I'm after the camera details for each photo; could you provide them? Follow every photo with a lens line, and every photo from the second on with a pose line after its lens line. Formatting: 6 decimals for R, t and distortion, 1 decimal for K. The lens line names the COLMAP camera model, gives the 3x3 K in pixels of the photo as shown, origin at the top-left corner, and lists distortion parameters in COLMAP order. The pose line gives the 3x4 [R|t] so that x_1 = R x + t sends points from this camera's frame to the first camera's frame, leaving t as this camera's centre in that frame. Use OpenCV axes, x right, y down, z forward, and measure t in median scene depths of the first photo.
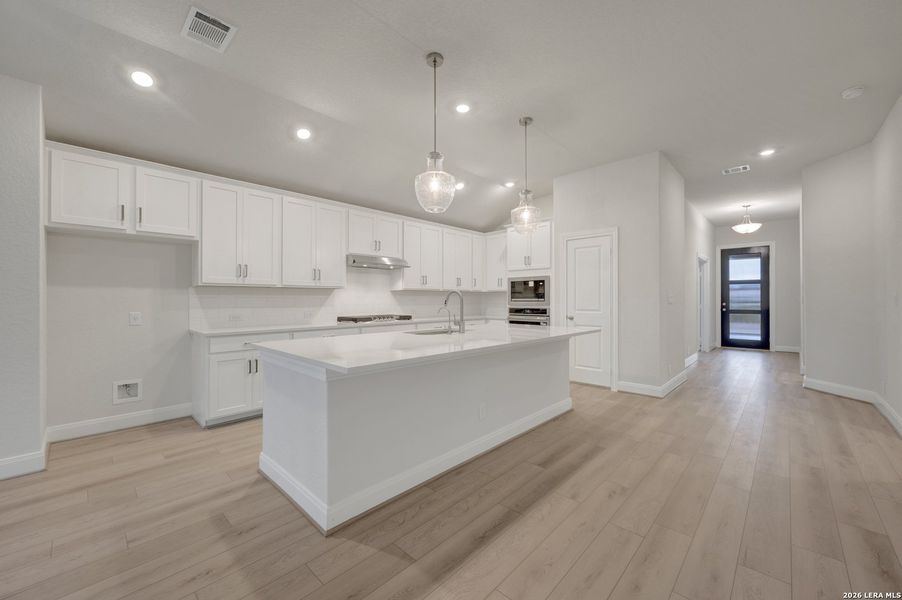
lens RADIAL K [[355.0, 0, 454.6], [0, 355.0, 301.1], [0, 0, 1]] dist [-0.002326, -0.000016]
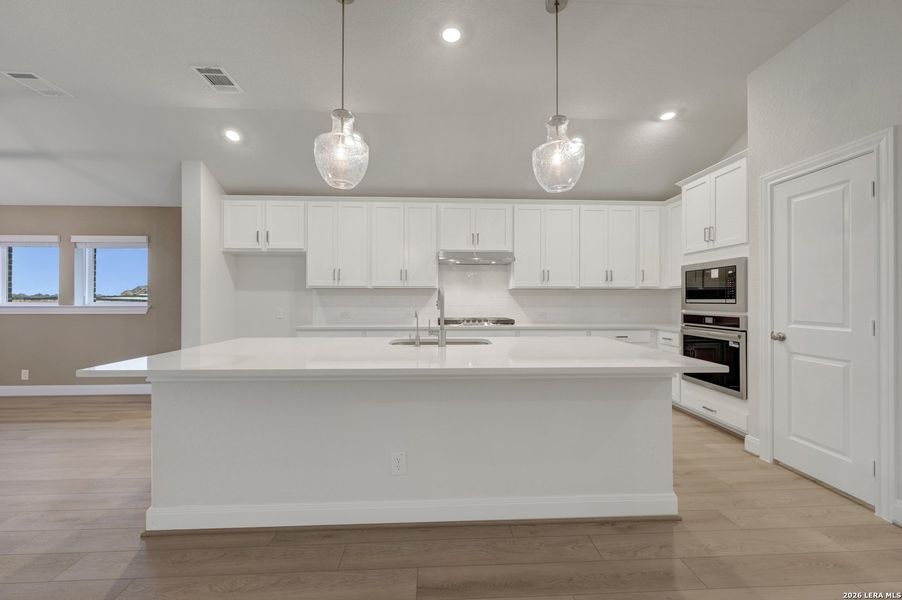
lens RADIAL K [[355.0, 0, 451.2], [0, 355.0, 300.7], [0, 0, 1]] dist [-0.002326, -0.000016]
pose [[0.721899, 0.004149, -0.691986, 0.357517], [-0.006128, 0.999981, -0.000397, -0.001886], [0.691972, 0.004527, 0.721911, 0.329382]]
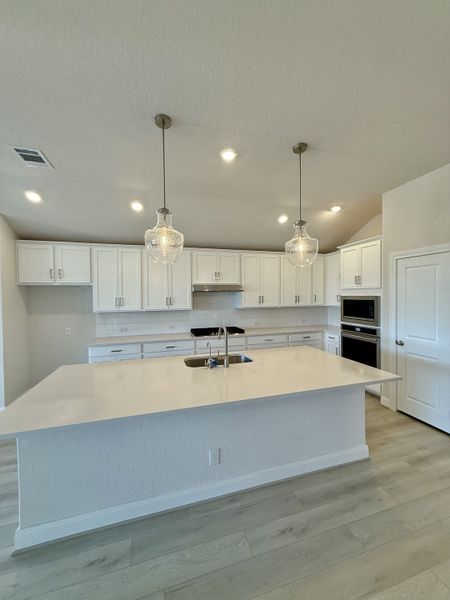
lens RADIAL K [[239.0, 0, 225.4], [0, 239.0, 299.2], [0, 0, 1]] dist [-0.010534, -0.000138]
pose [[0.868601, -0.000912, -0.495512, 0.251432], [0.007339, 0.999912, 0.011024, -0.082053], [0.495459, -0.013212, 0.868531, 0.253803]]
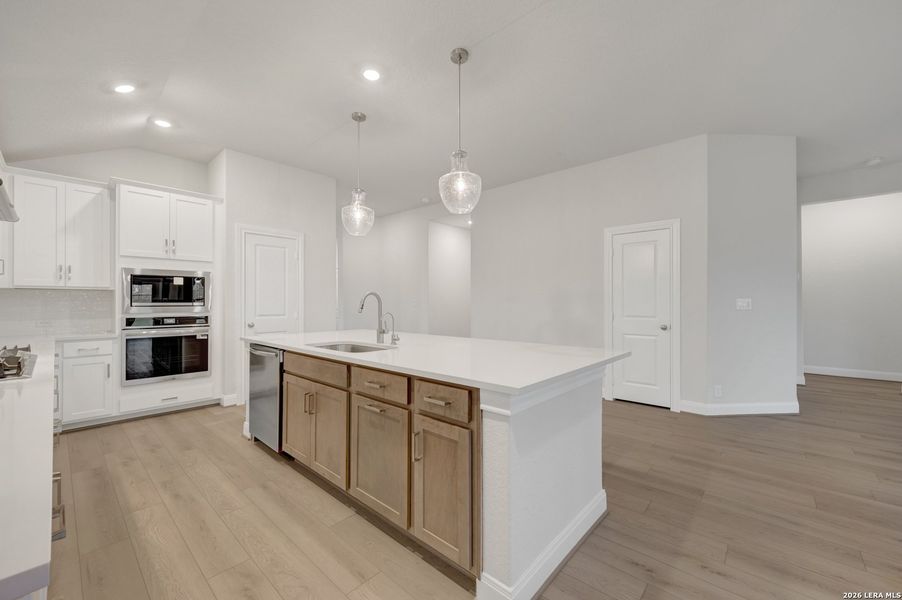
lens RADIAL K [[355.0, 0, 448.9], [0, 355.0, 300.6], [0, 0, 1]] dist [-0.002326, -0.000016]
pose [[-0.016746, 0.007476, 0.999832, -0.556668], [0.008069, 0.999940, -0.007342, -0.002053], [-0.999827, 0.007945, -0.016806, 0.568890]]
